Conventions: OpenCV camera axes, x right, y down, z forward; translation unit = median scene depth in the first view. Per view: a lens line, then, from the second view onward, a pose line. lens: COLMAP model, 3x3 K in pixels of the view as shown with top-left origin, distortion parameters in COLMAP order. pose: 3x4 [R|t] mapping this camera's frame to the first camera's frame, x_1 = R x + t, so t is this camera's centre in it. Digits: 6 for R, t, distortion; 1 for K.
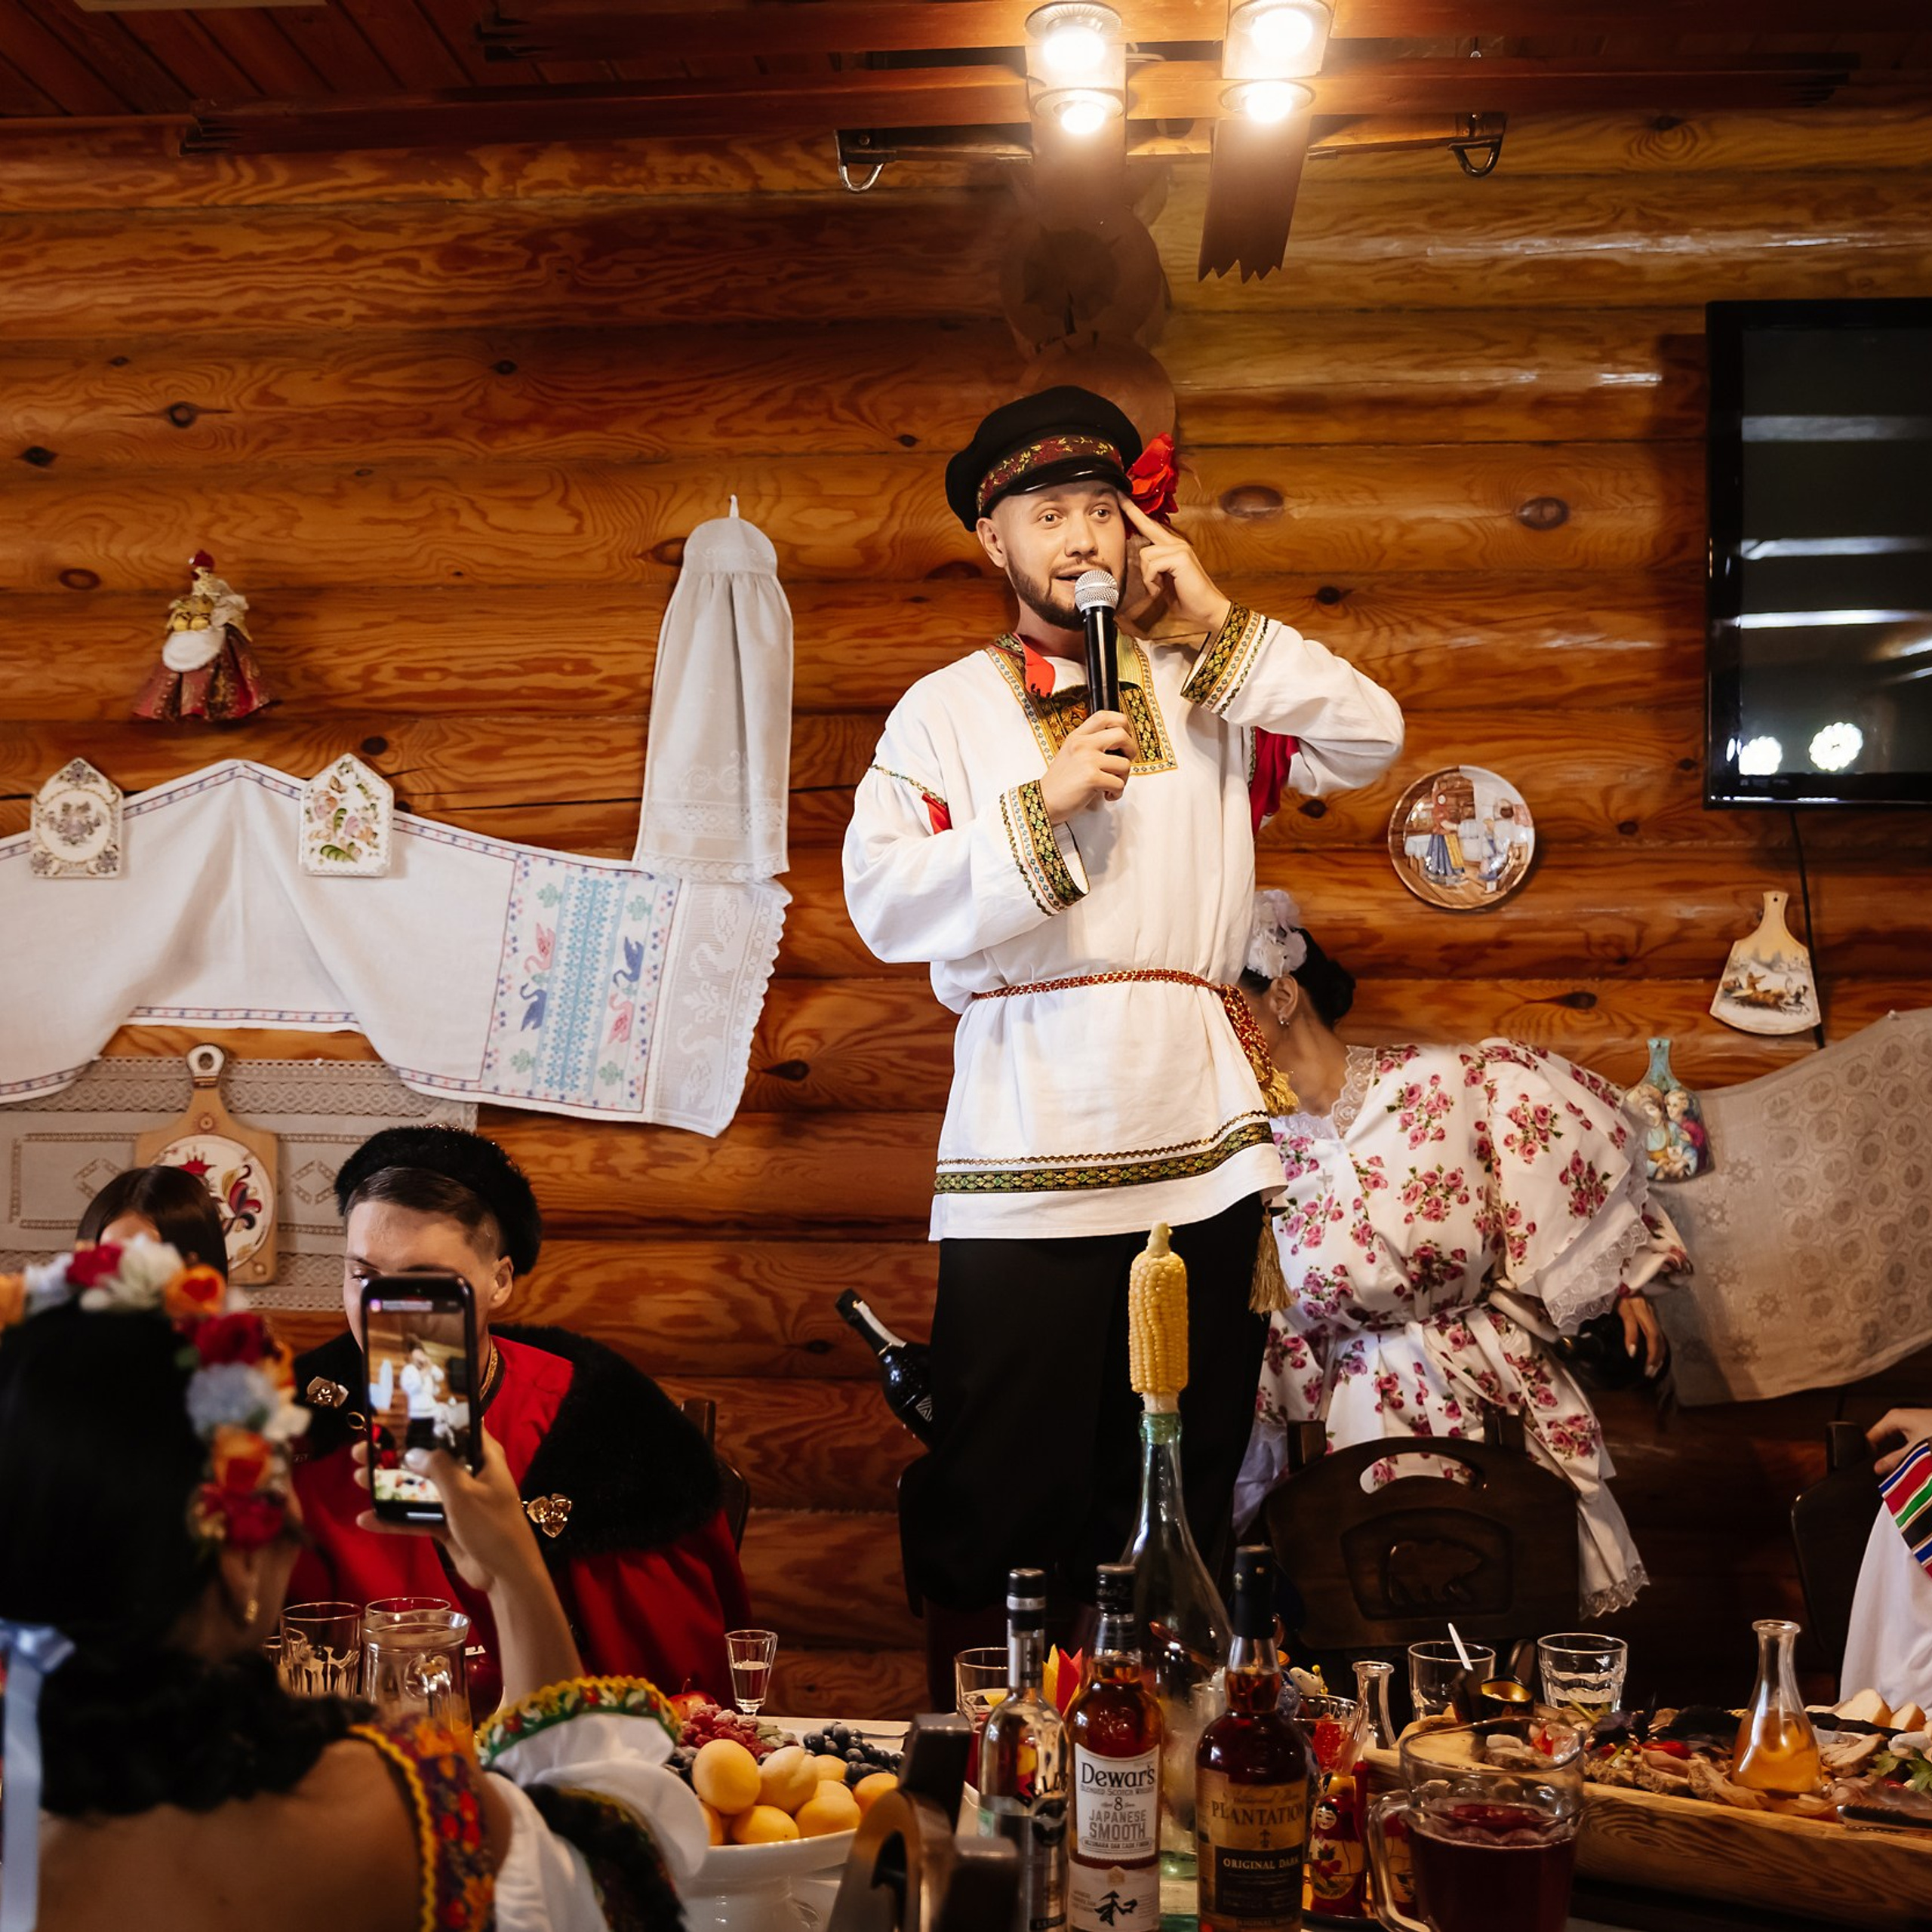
lens RADIAL K [[2494.9, 0, 969.3], [0, 2494.9, 978.7], [0, 0, 1]] dist [0.012815, 0.000000]
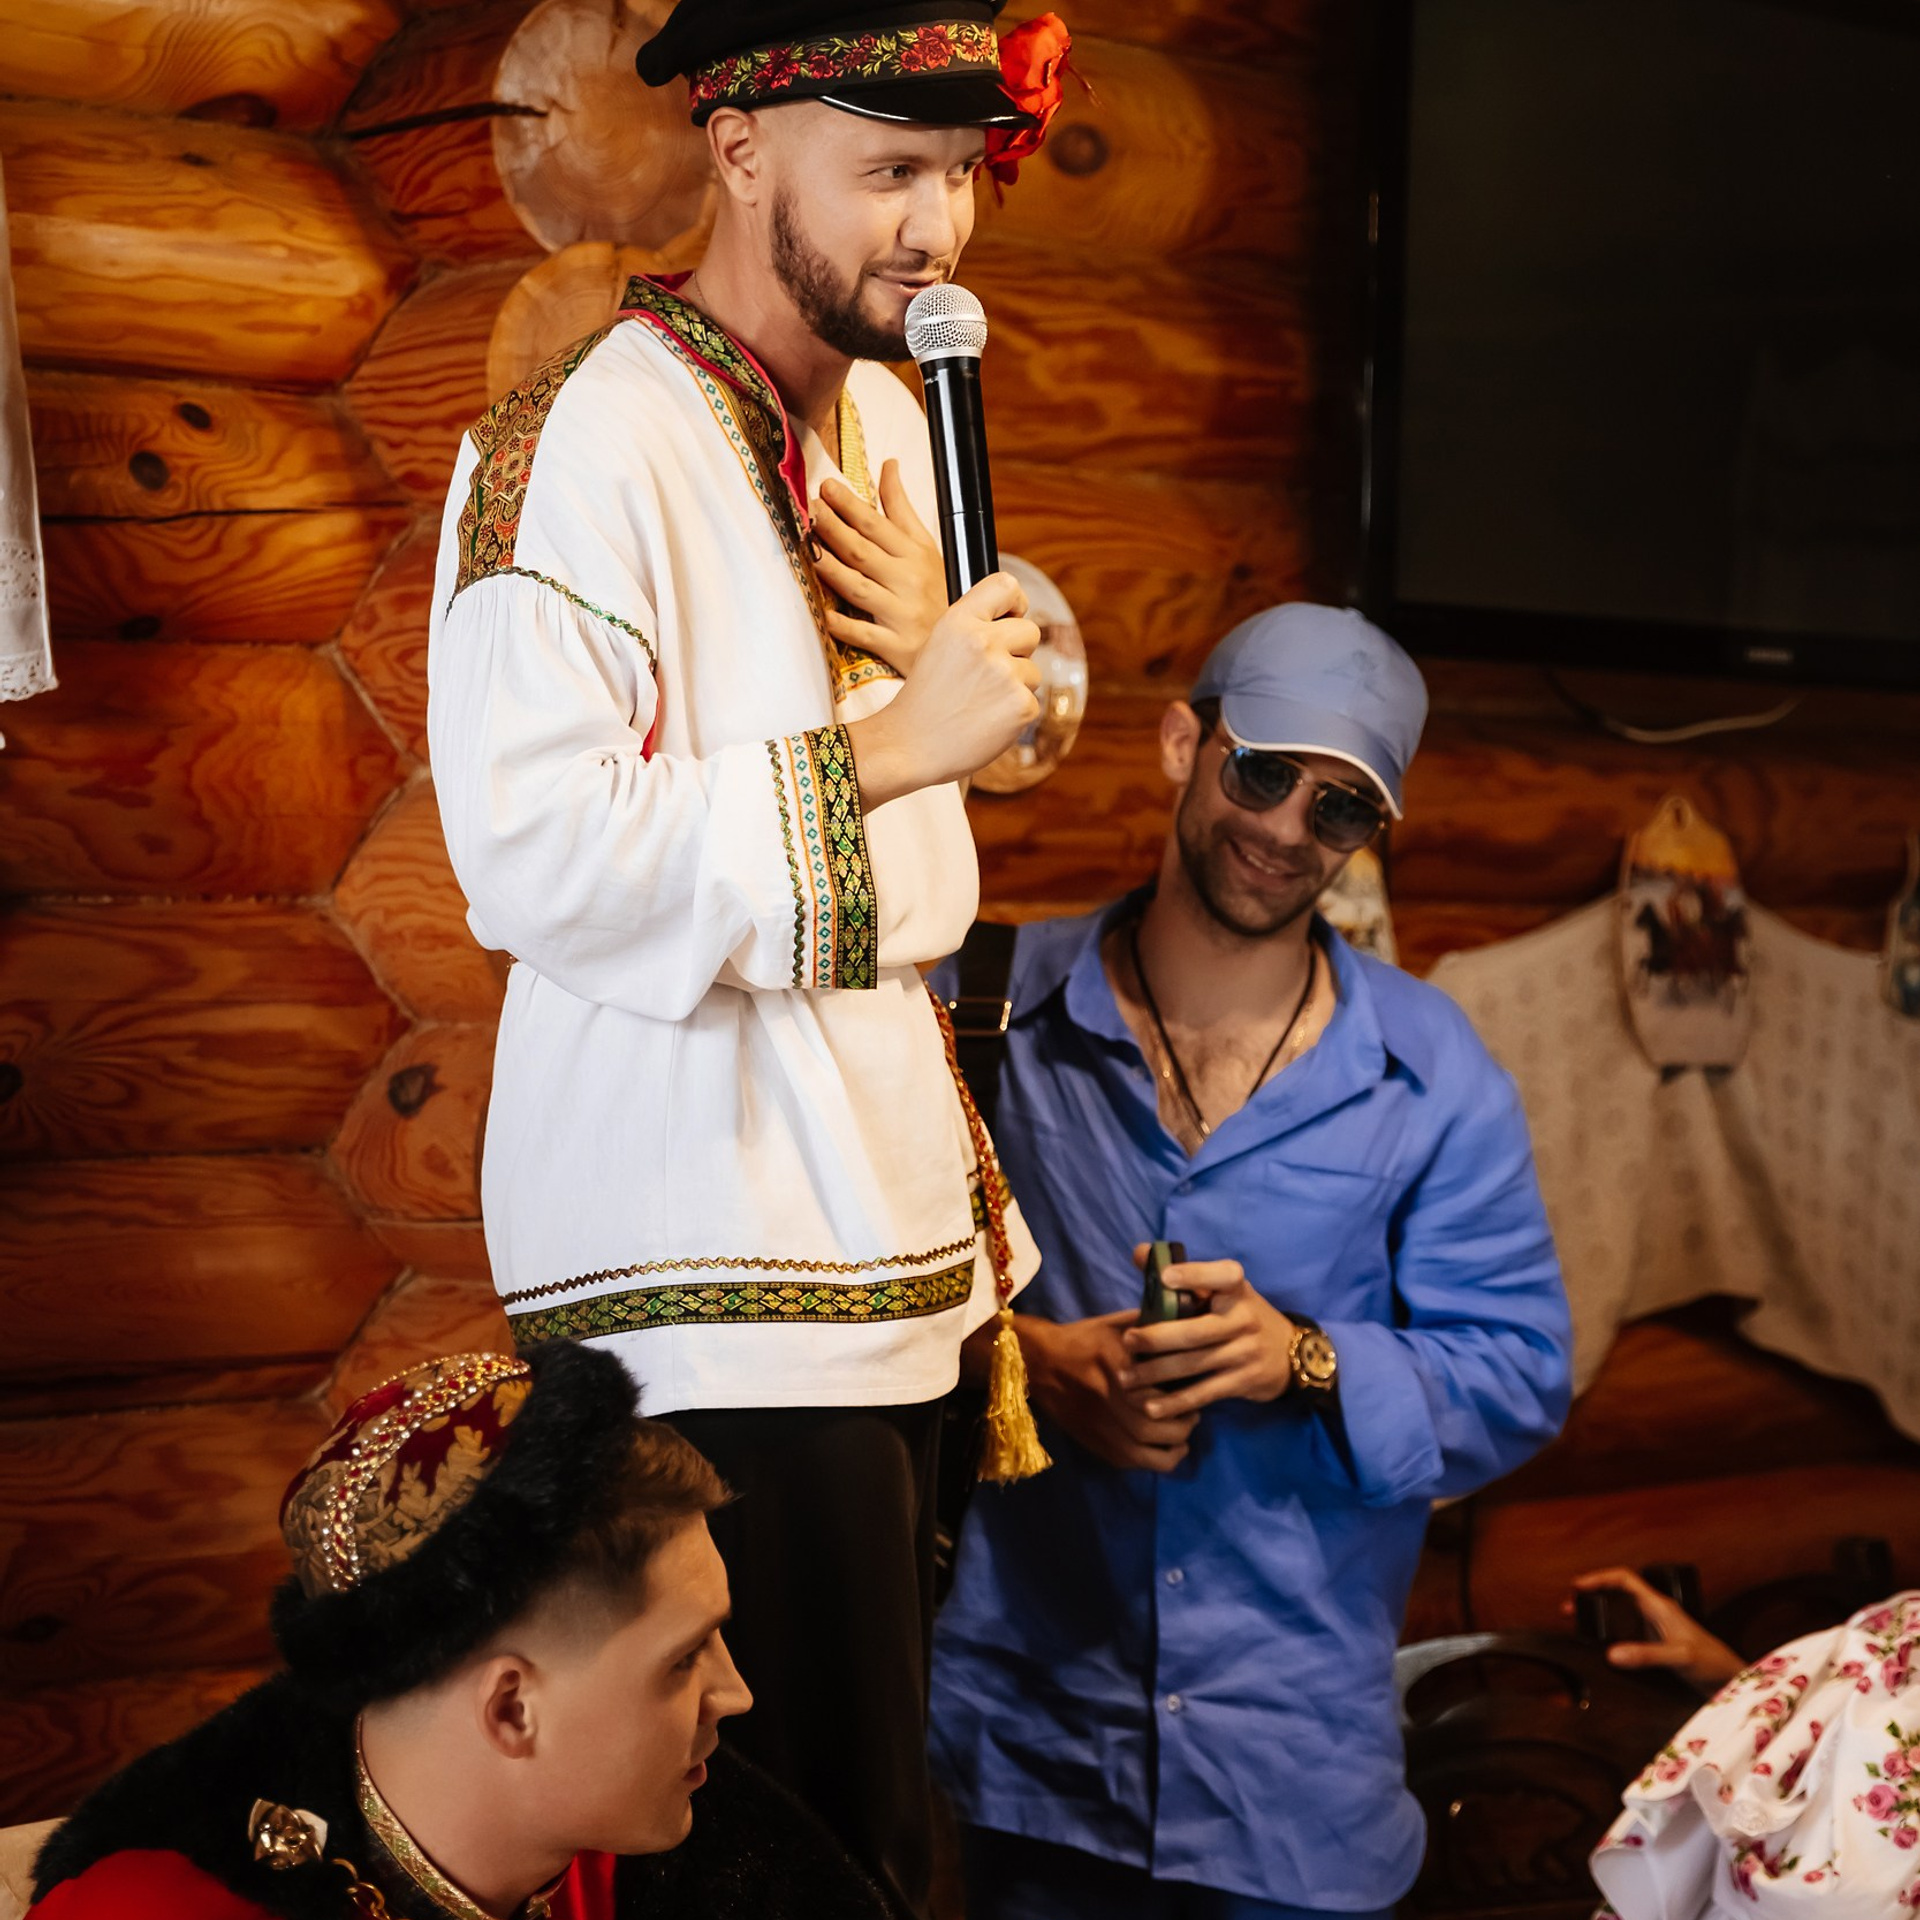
lens RADIAL K [[4138.3, 0, 954.2], [0, 4138.3, 943.2], [0, 0, 1]] dist [0.069996, 0.000000]
pose [[0.708344, -0.006152, 0.705840, -0.510708], [-0.030595, 0.998755, 0.039408, -0.028980], [-0.705204, -0.049509, 0.707274, 0.276993]]
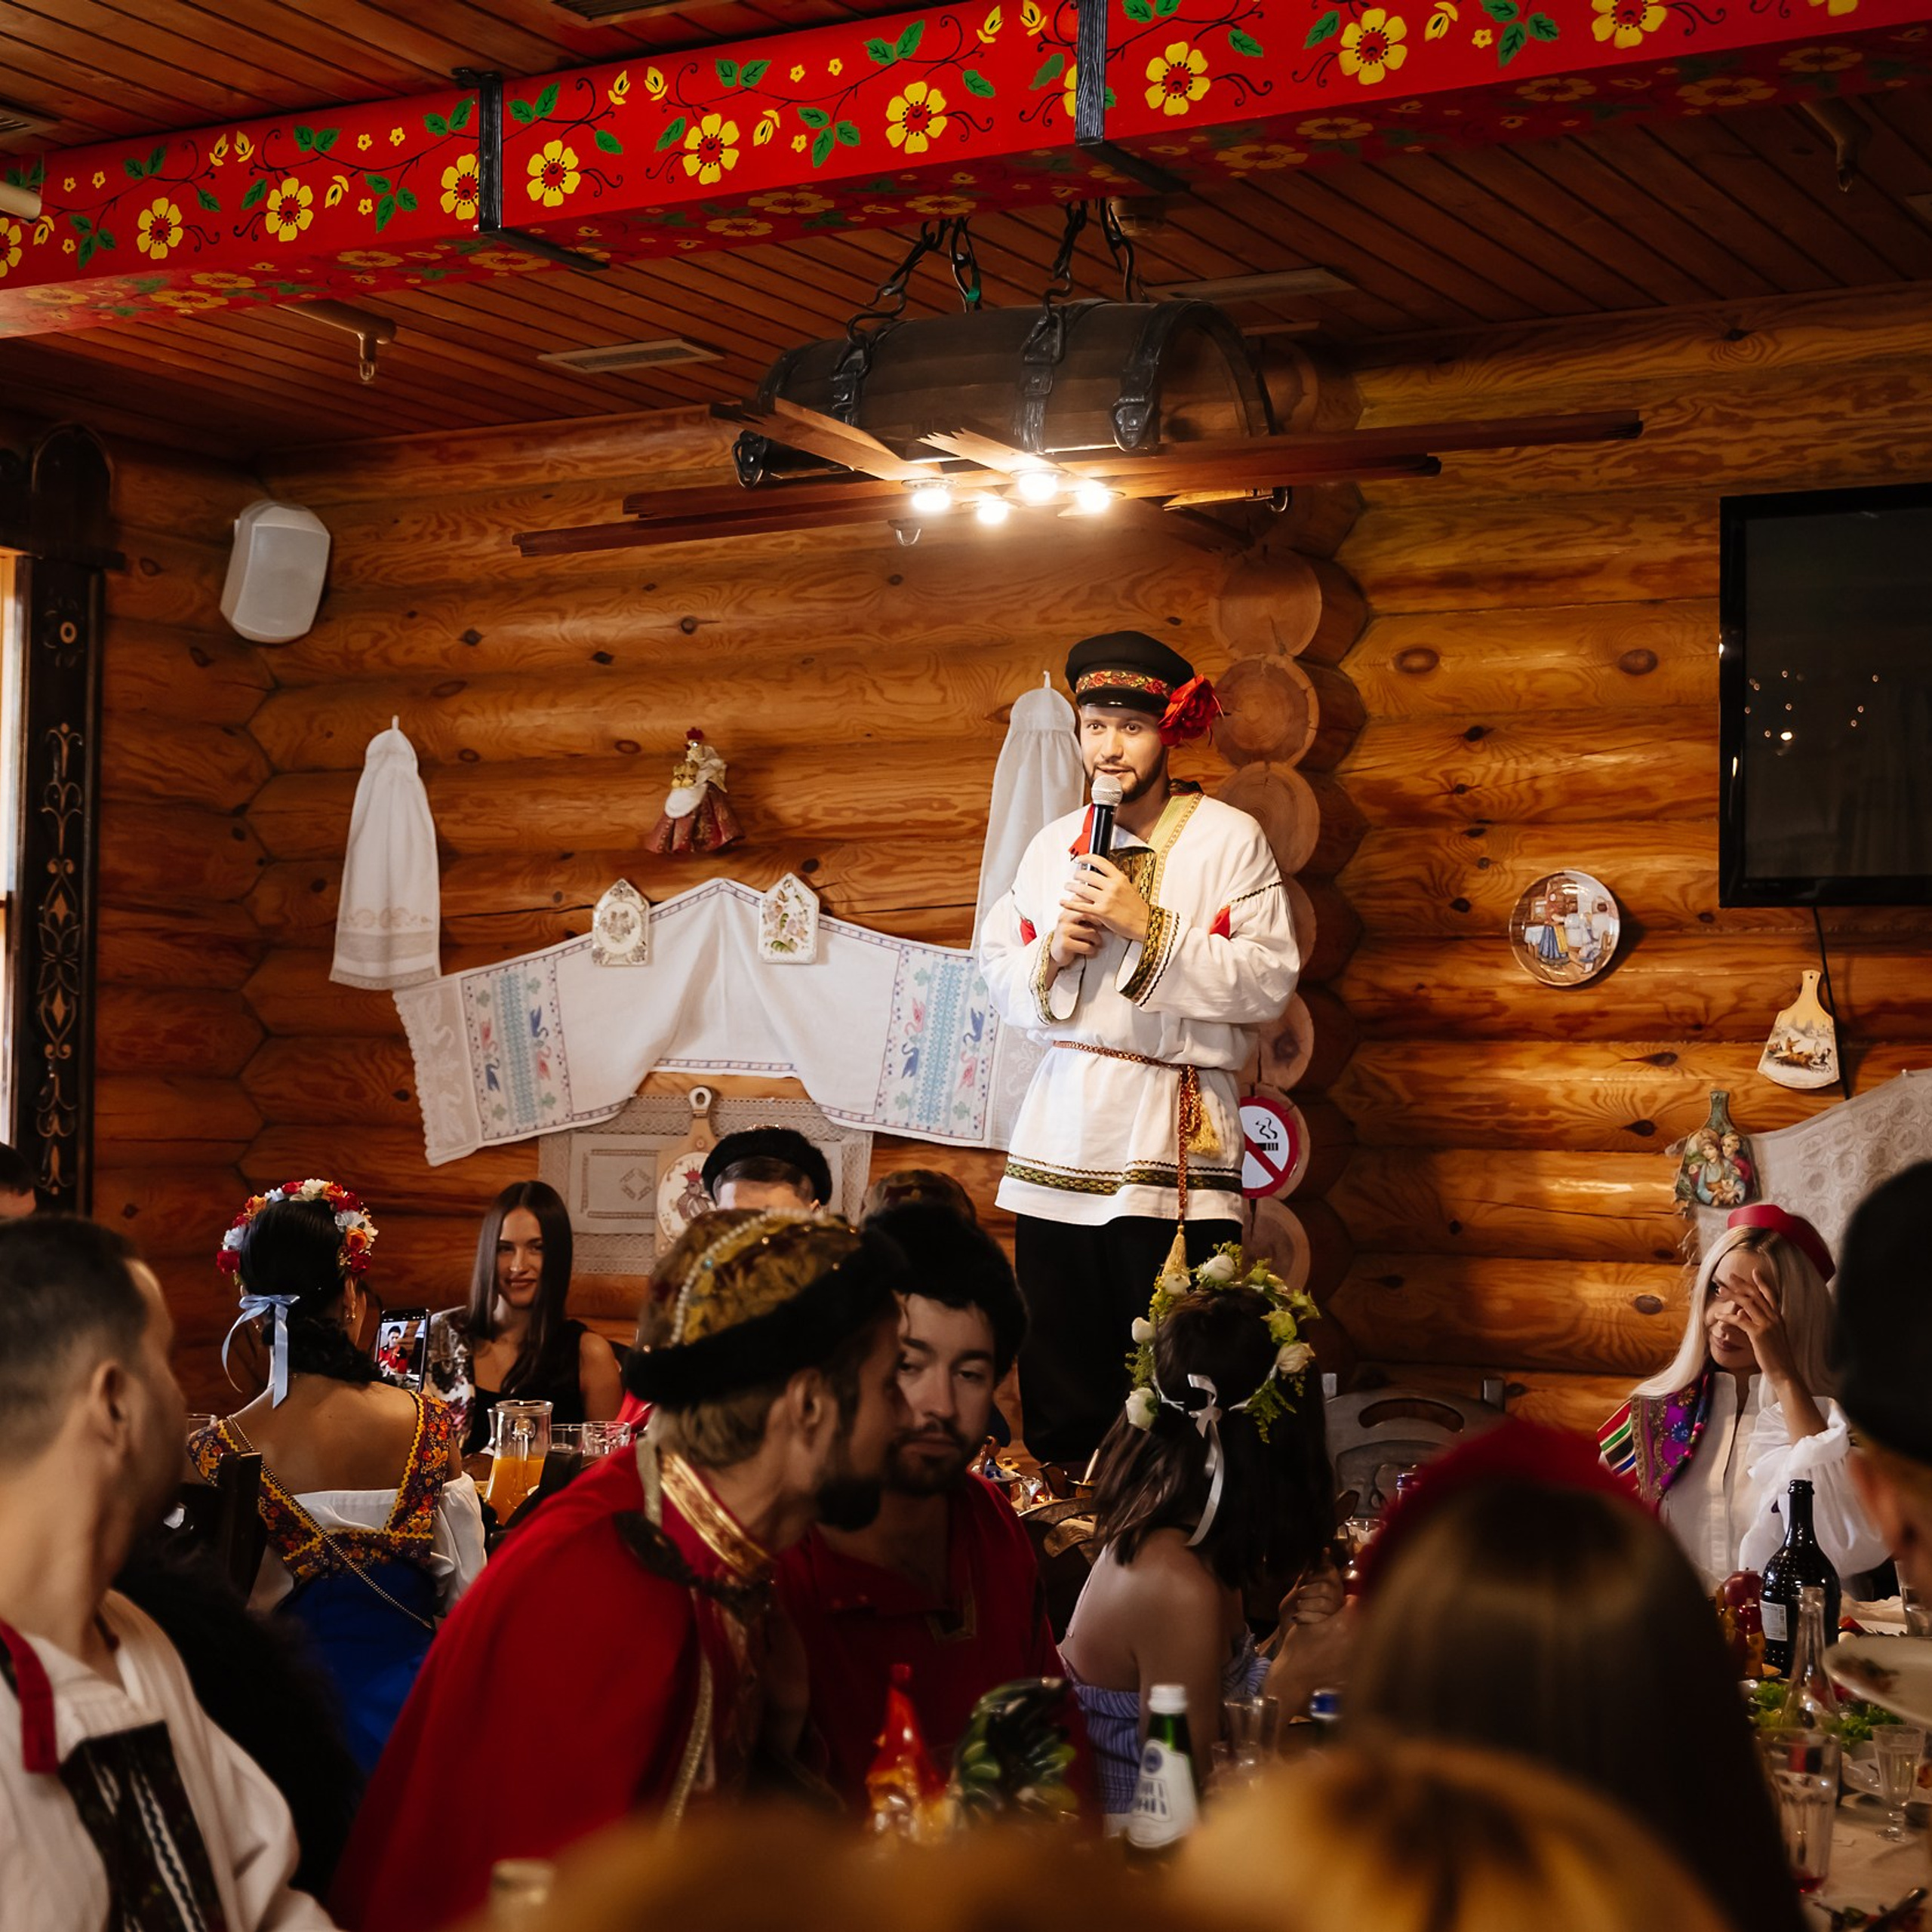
lens RADIAL K [[3386.2, 0, 956.9], [0, 3386.2, 964.7], [0, 0, 1]] dist [0.055178, 0.000000]
pose [[0.909158, -0.008255, -0.416370, 0.607193], [0.008459, 0.999963, -0.001353, -0.037454], [0.416366, -0.002292, 0.909194, -0.643809]]
